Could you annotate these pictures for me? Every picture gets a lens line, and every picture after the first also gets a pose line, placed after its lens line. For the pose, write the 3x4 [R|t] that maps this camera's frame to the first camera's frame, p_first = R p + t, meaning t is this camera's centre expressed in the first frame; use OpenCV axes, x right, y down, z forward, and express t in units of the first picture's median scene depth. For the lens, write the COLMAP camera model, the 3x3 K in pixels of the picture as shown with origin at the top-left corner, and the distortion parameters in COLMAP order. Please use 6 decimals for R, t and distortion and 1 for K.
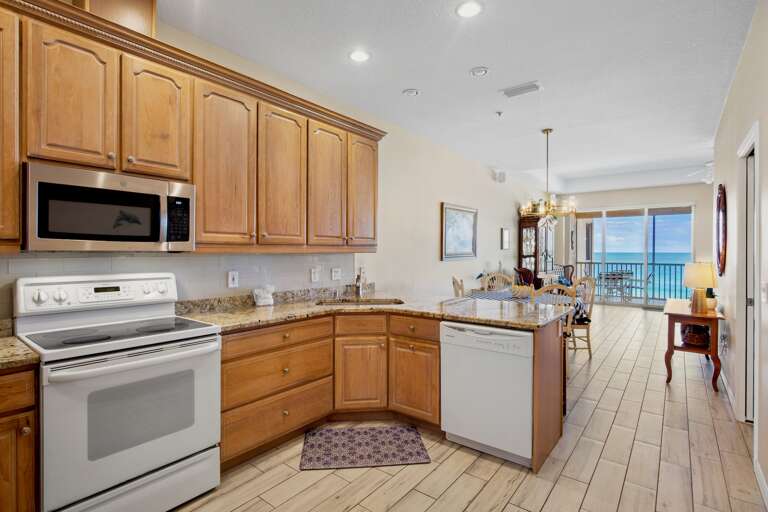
lens RADIAL K [[382.2, 0, 387.6], [0, 382.2, 252.3], [0, 0, 1]] dist [-0.000932, -0.000711]
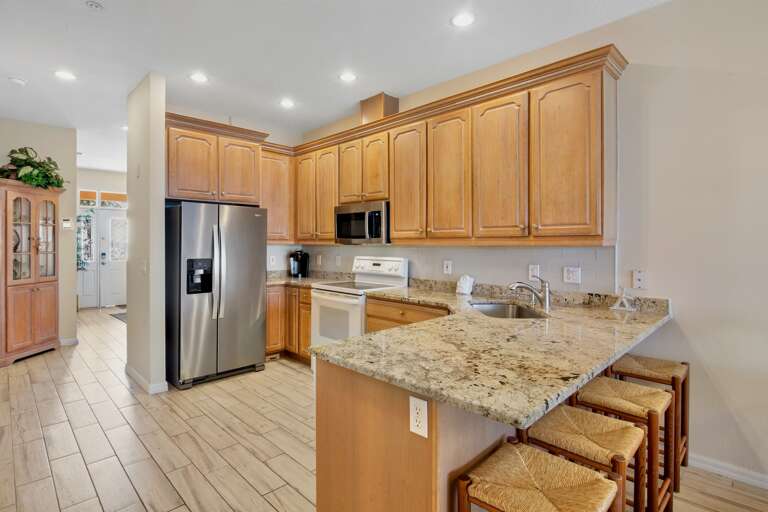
lens RADIAL K [[382.2, 0, 387.6], [0, 382.2, 252.3], [0, 0, 1]] dist [-0.000932, -0.000711]
pose [[-0.130068, 0.017573, -0.991349, 0.880185], [-0.004338, 0.999823, 0.018293, 0.002201], [0.991496, 0.006679, -0.129969, 1.030006]]
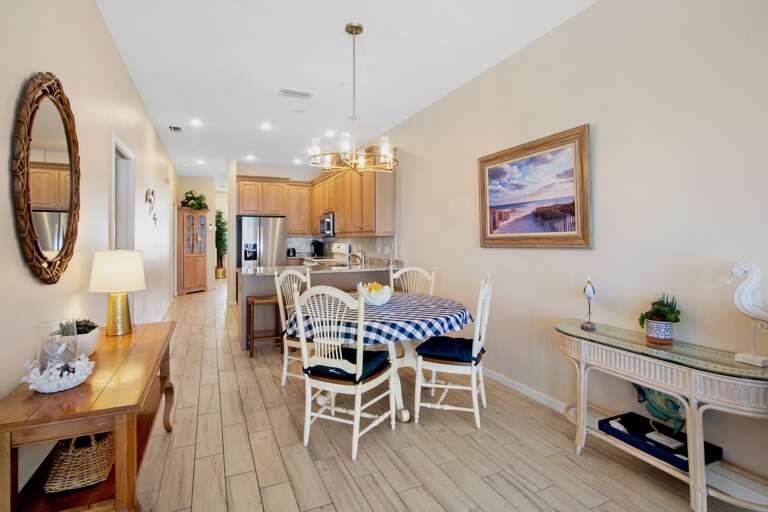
lens RADIAL K [[382.2, 0, 387.6], [0, 382.2, 252.3], [0, 0, 1]] dist [-0.000932, -0.000711]
pose [[-0.464021, 0.020576, -0.885585, 1.625067], [-0.004107, 0.999669, 0.025379, 0.040123], [0.885815, 0.015413, -0.463783, 2.338749]]
